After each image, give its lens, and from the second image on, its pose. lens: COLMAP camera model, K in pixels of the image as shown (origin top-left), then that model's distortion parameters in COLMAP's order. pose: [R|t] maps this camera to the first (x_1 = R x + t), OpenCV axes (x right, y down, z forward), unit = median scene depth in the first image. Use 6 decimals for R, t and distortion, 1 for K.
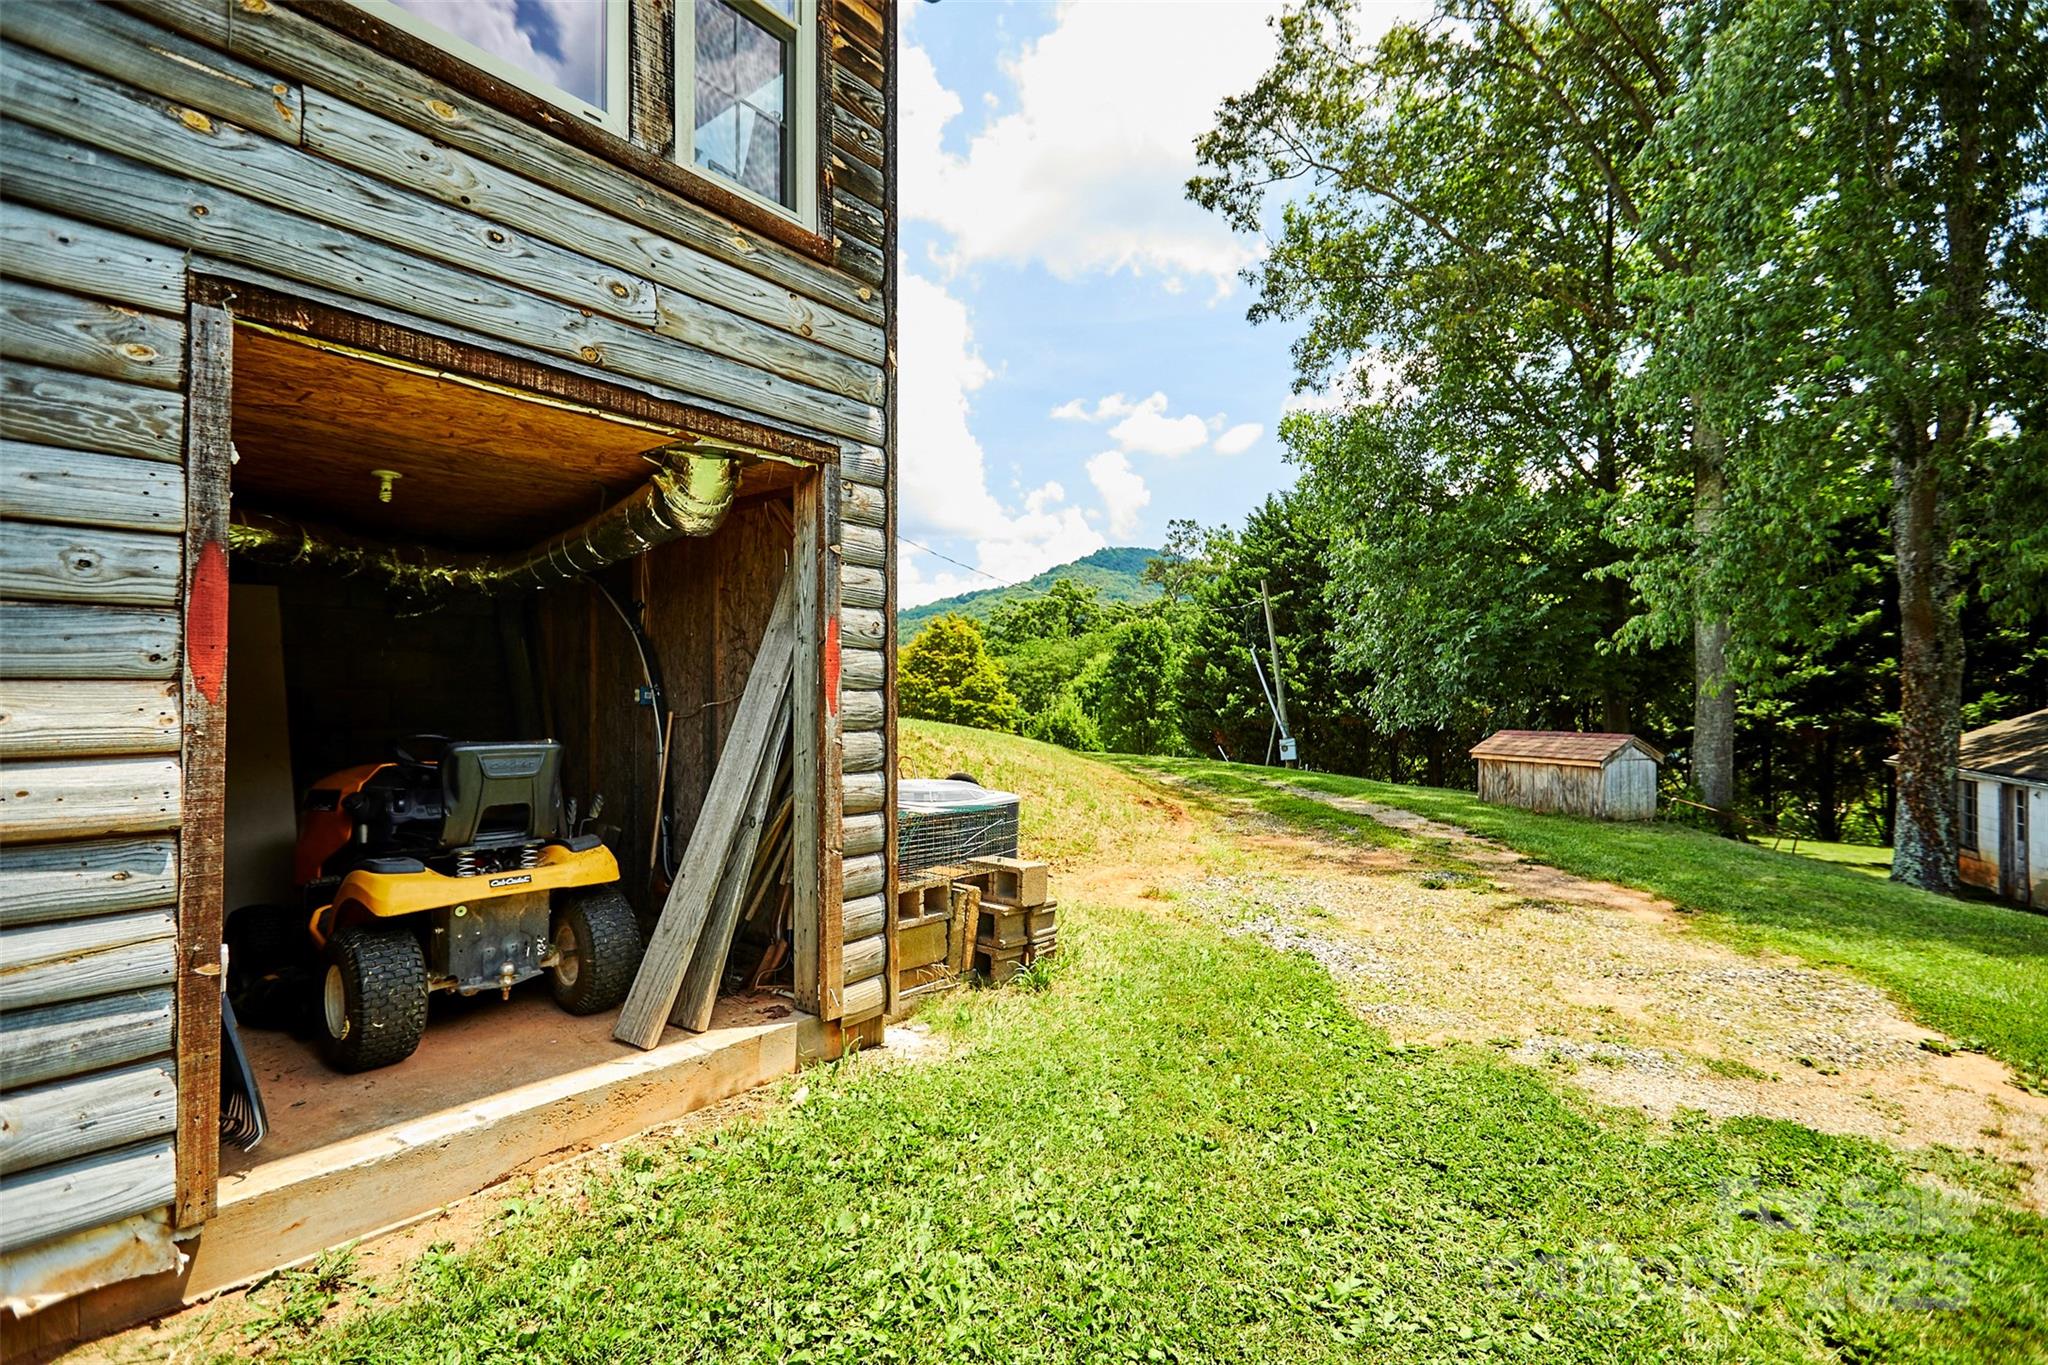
lens RADIAL K [[939.6, 0, 1029.0], [0, 939.6, 684.1], [0, 0, 1]] dist [0.001711, -0.000081]
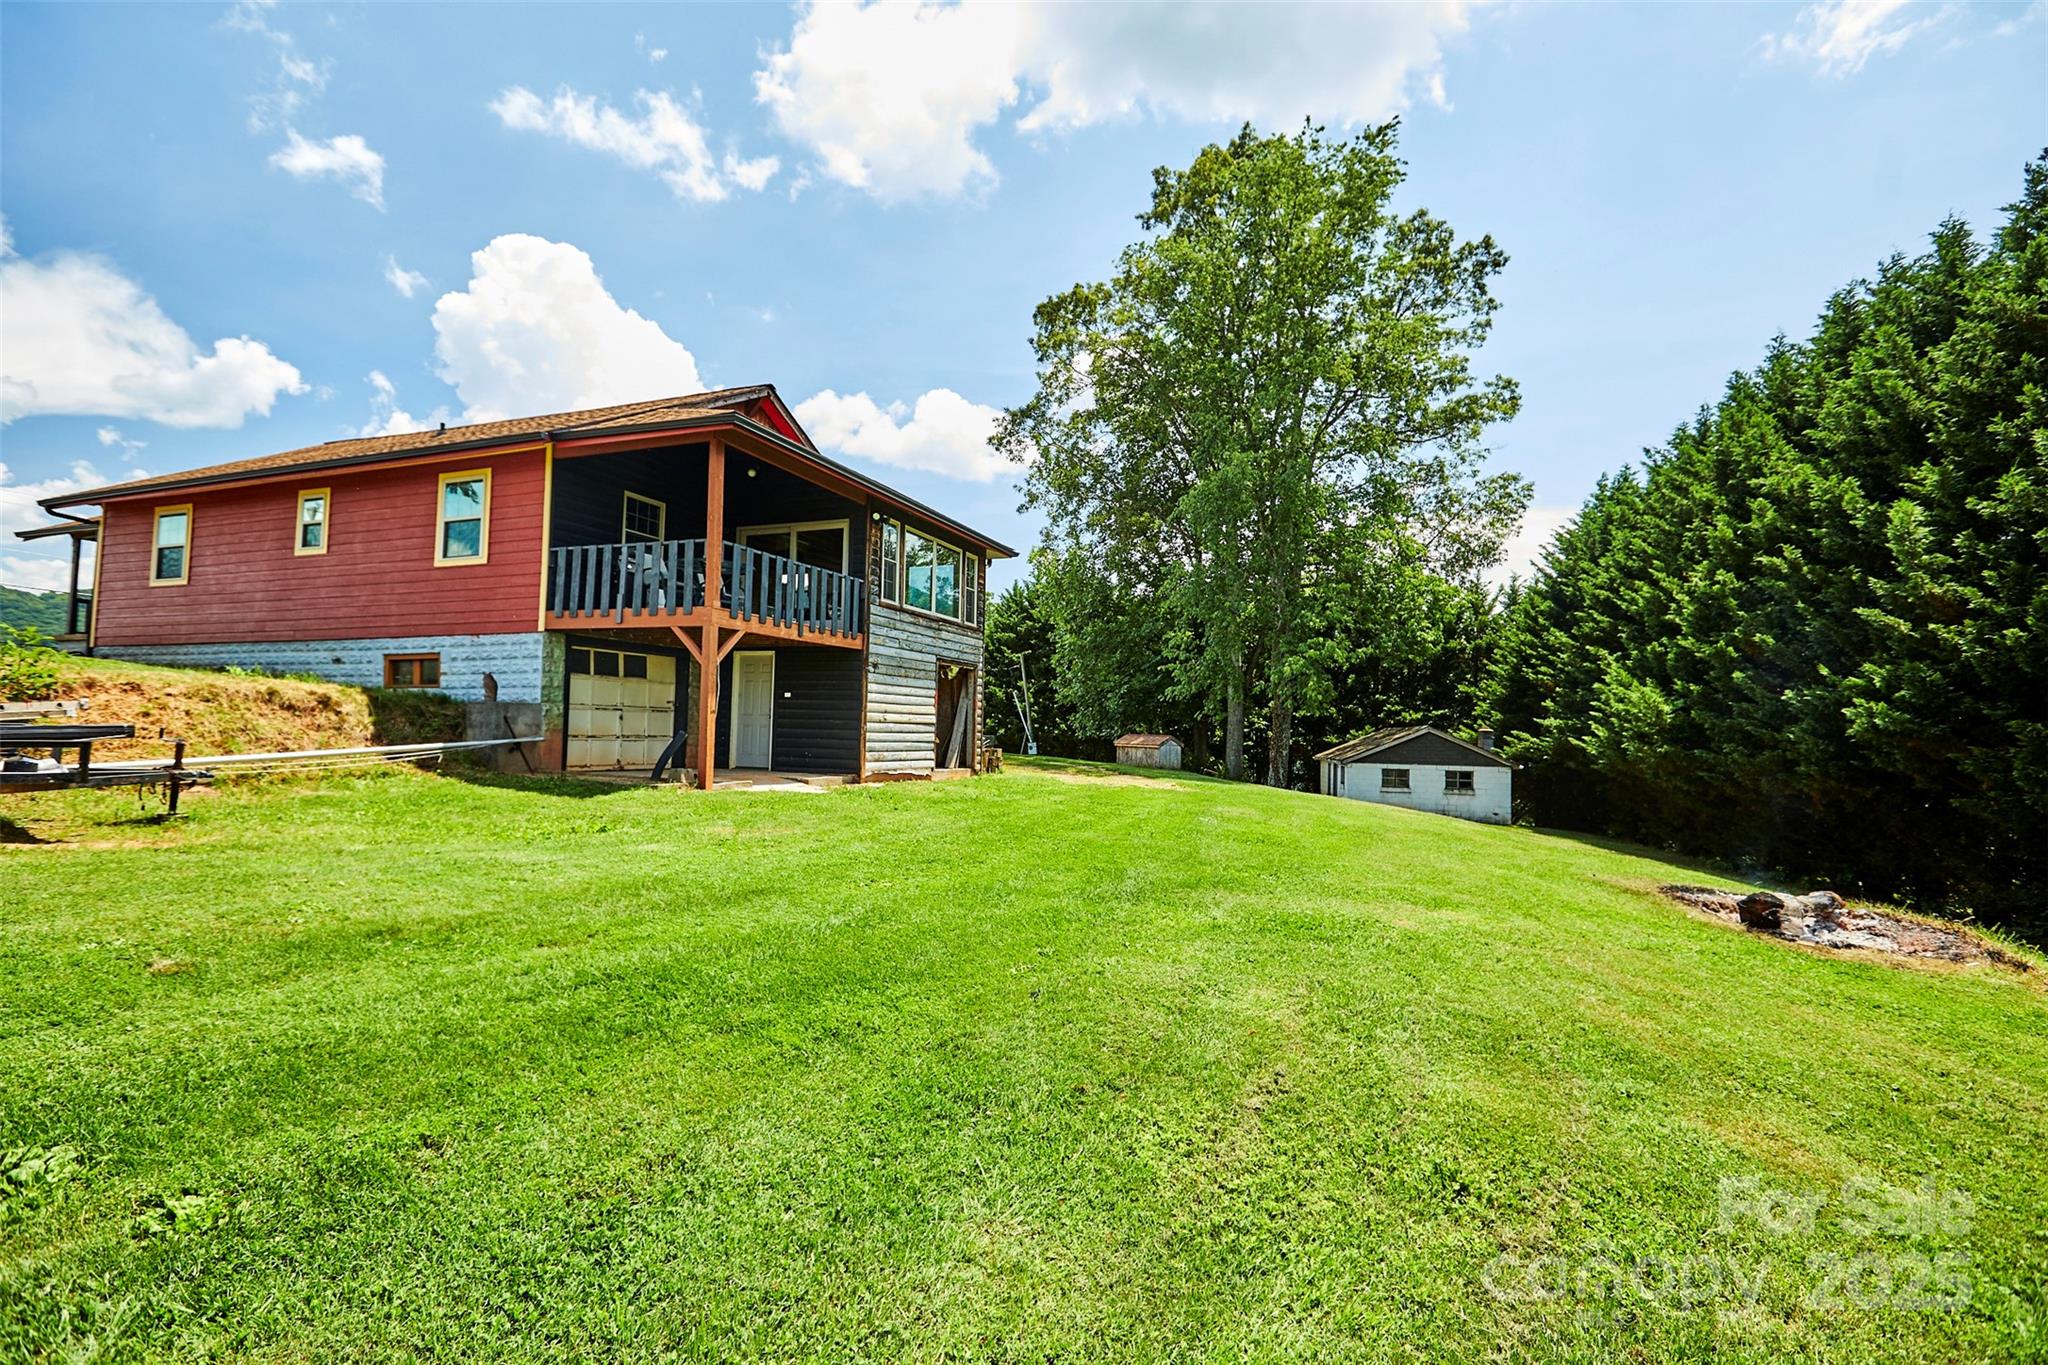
lens RADIAL K [[927.6, 0, 1028.5], [0, 927.6, 684.7], [0, 0, 1]] dist [-0.001976, 0.000352]
pose [[0.958211, 0.033998, 0.284035, -0.275524], [-0.025565, 0.999117, -0.033348, 0.006702], [-0.284918, 0.024693, 0.958234, -0.807526]]
